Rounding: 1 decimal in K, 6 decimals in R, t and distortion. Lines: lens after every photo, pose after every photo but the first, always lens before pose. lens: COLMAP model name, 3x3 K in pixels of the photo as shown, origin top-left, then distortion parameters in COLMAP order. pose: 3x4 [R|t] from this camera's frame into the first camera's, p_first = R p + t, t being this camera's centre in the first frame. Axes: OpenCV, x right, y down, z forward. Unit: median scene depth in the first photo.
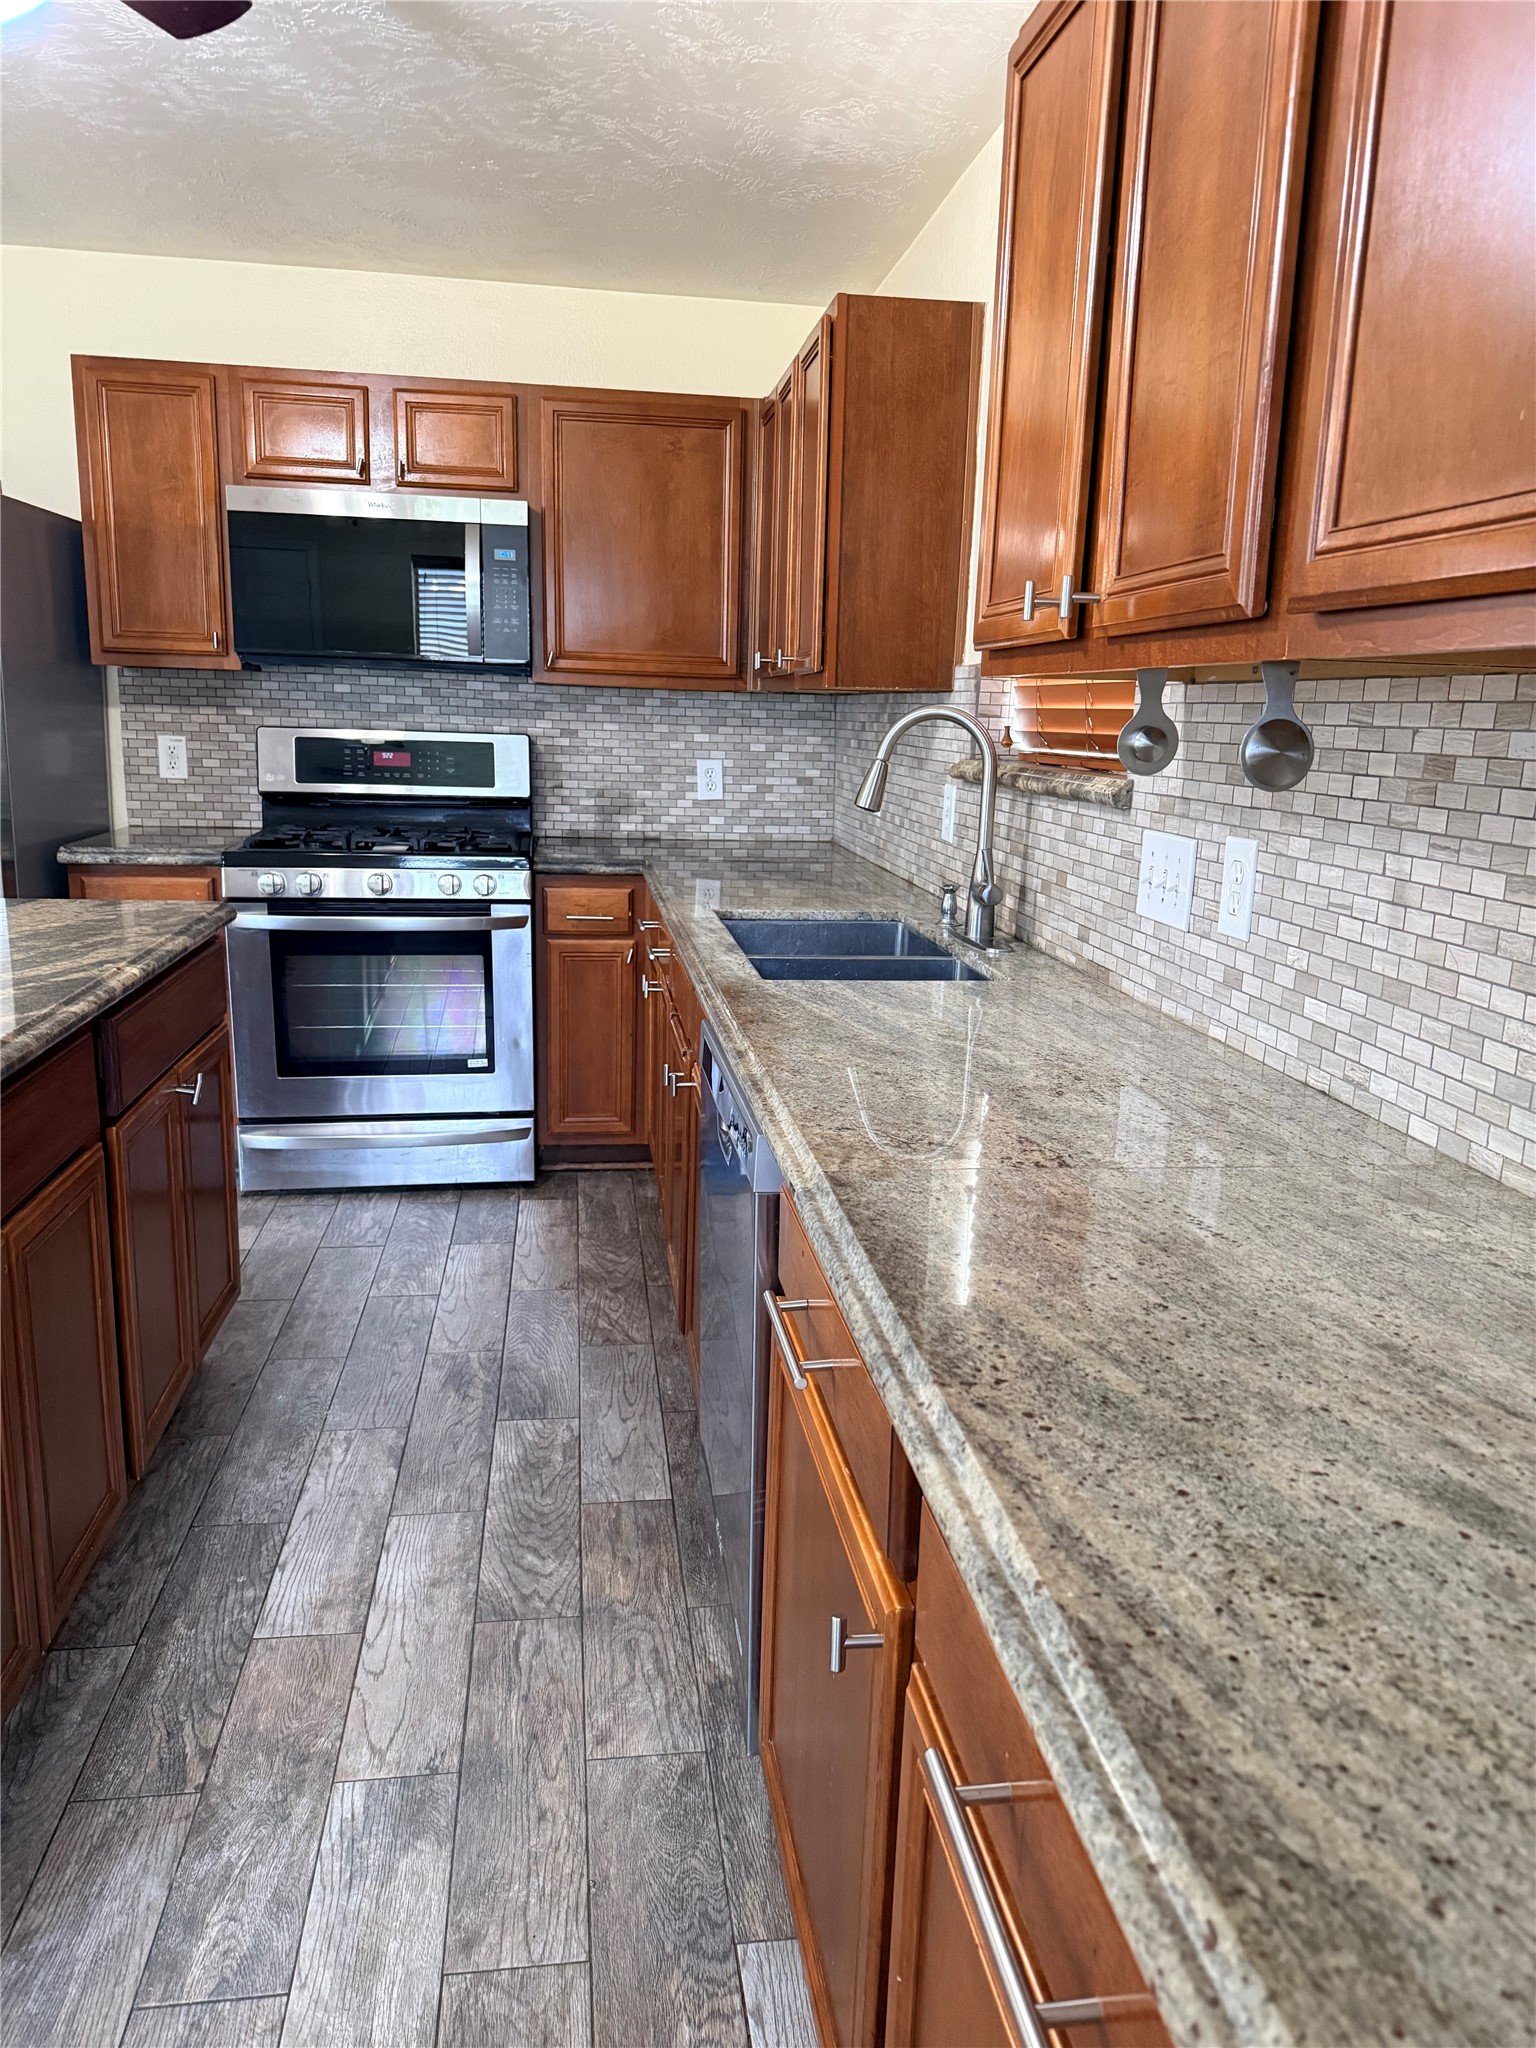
lens RADIAL K [[1403.6, 0, 817.9], [0, 1403.6, 1099.8], [0, 0, 1]] dist [0.006373, -0.029287]
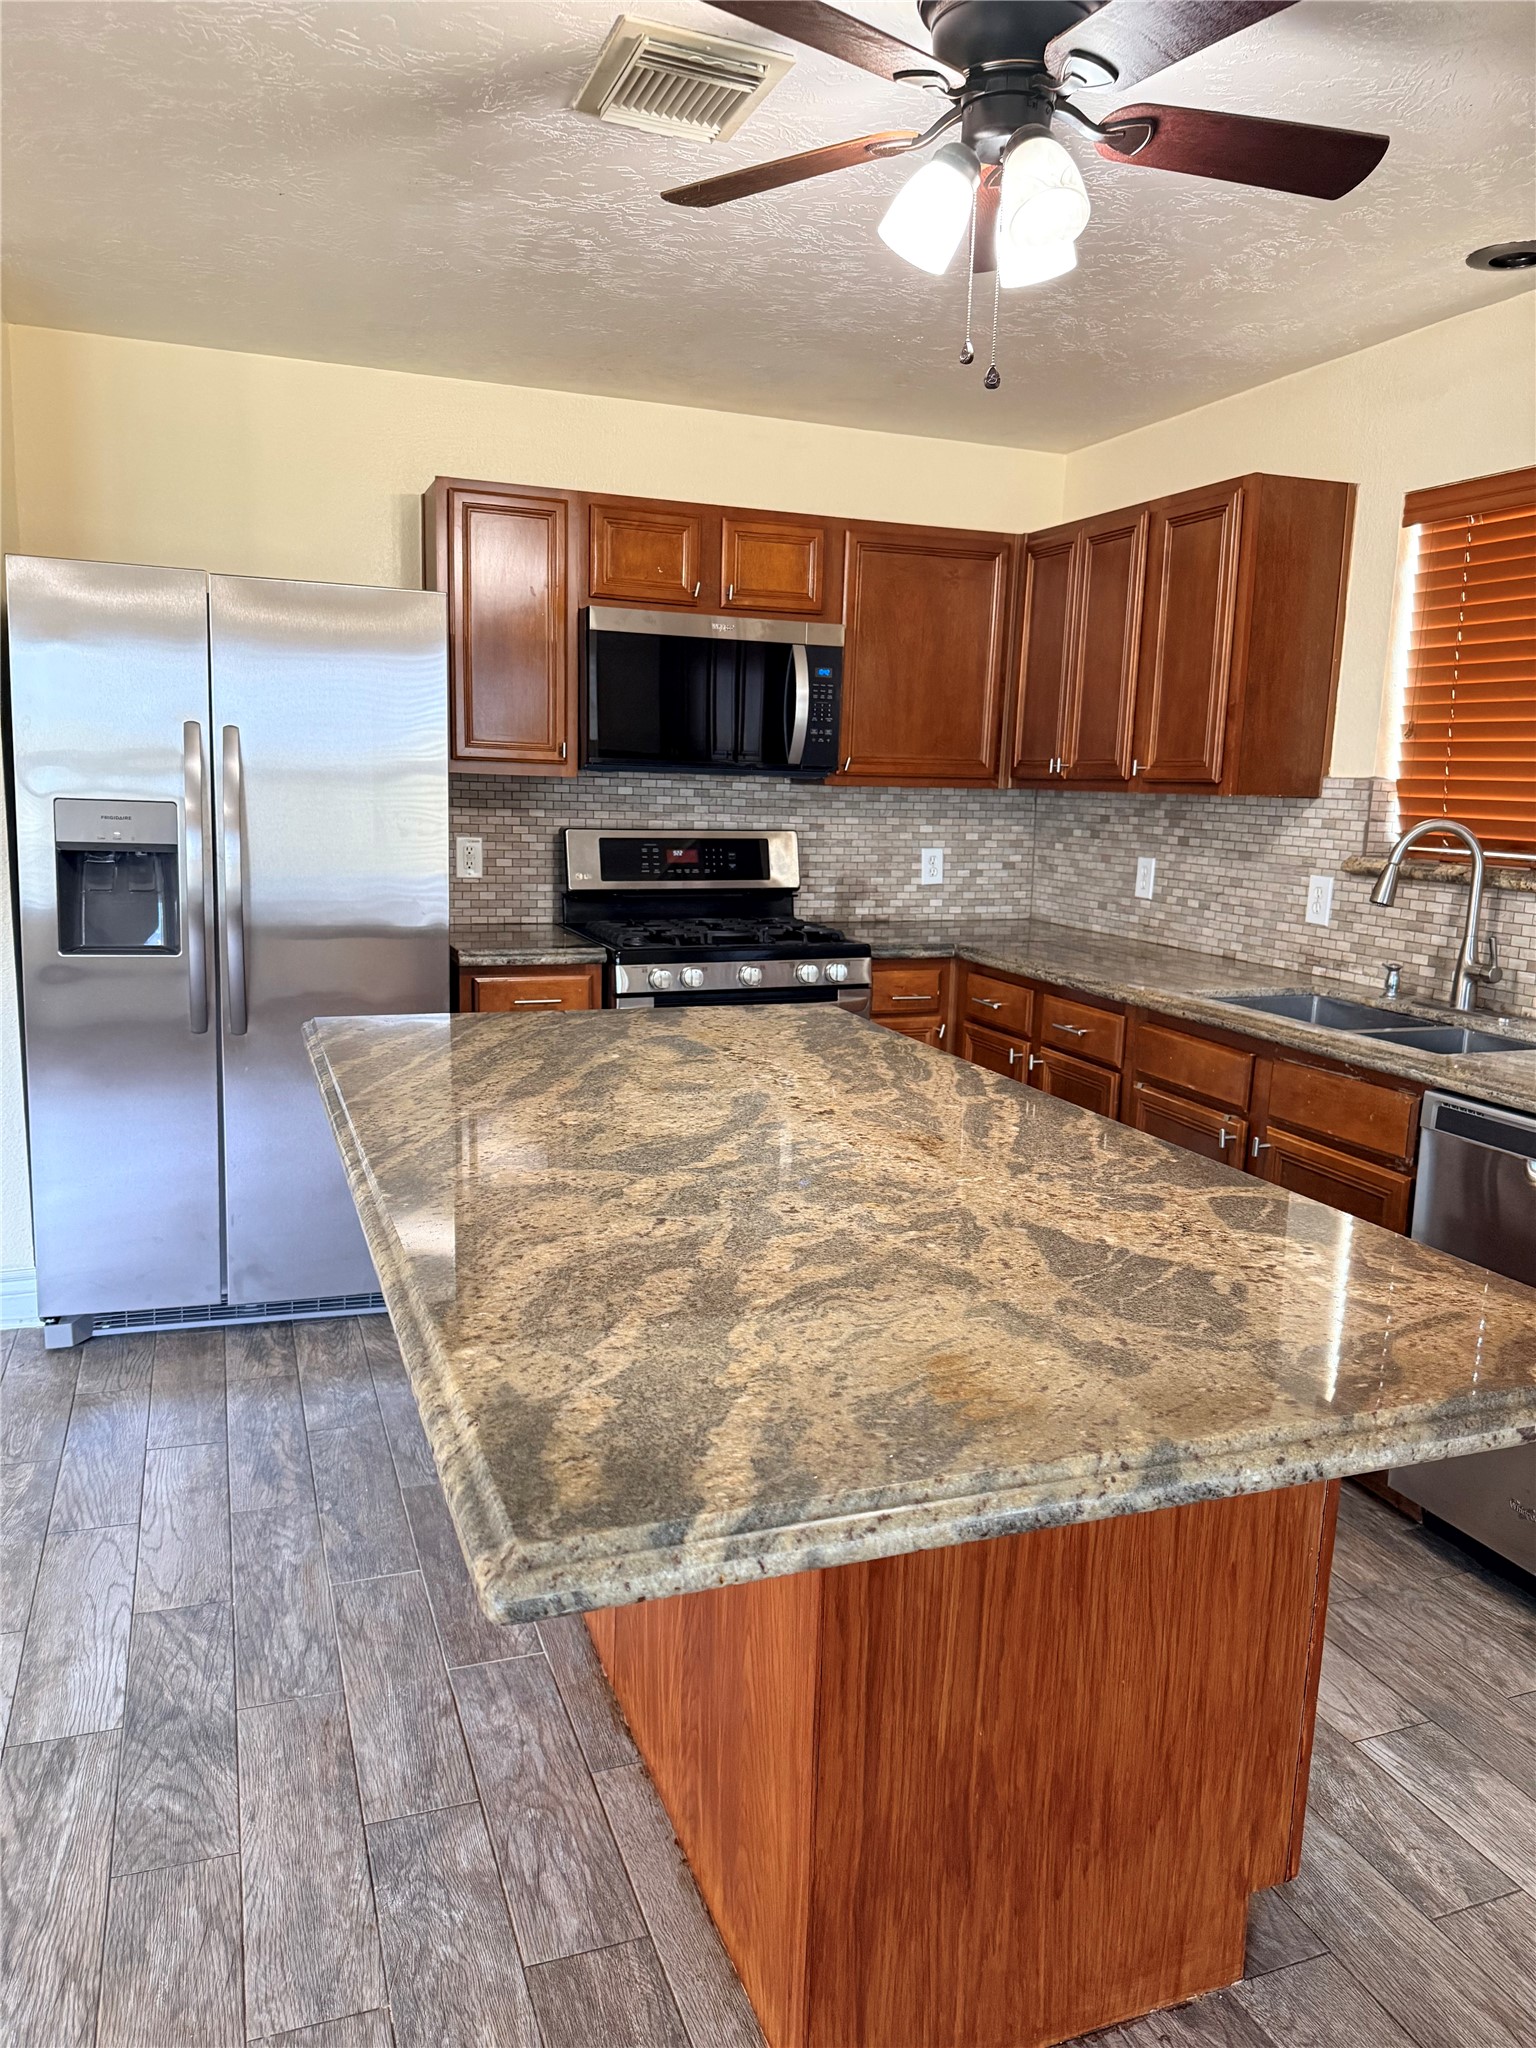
lens RADIAL K [[1403.6, 0, 758.1], [0, 1403.6, 1089.3], [0, 0, 1]] dist [0.006373, -0.029287]
pose [[0.980230, -0.052586, 0.190744, -0.451994], [0.060649, 0.997485, -0.036681, -0.023595], [-0.188335, 0.047525, 0.980954, -0.044239]]
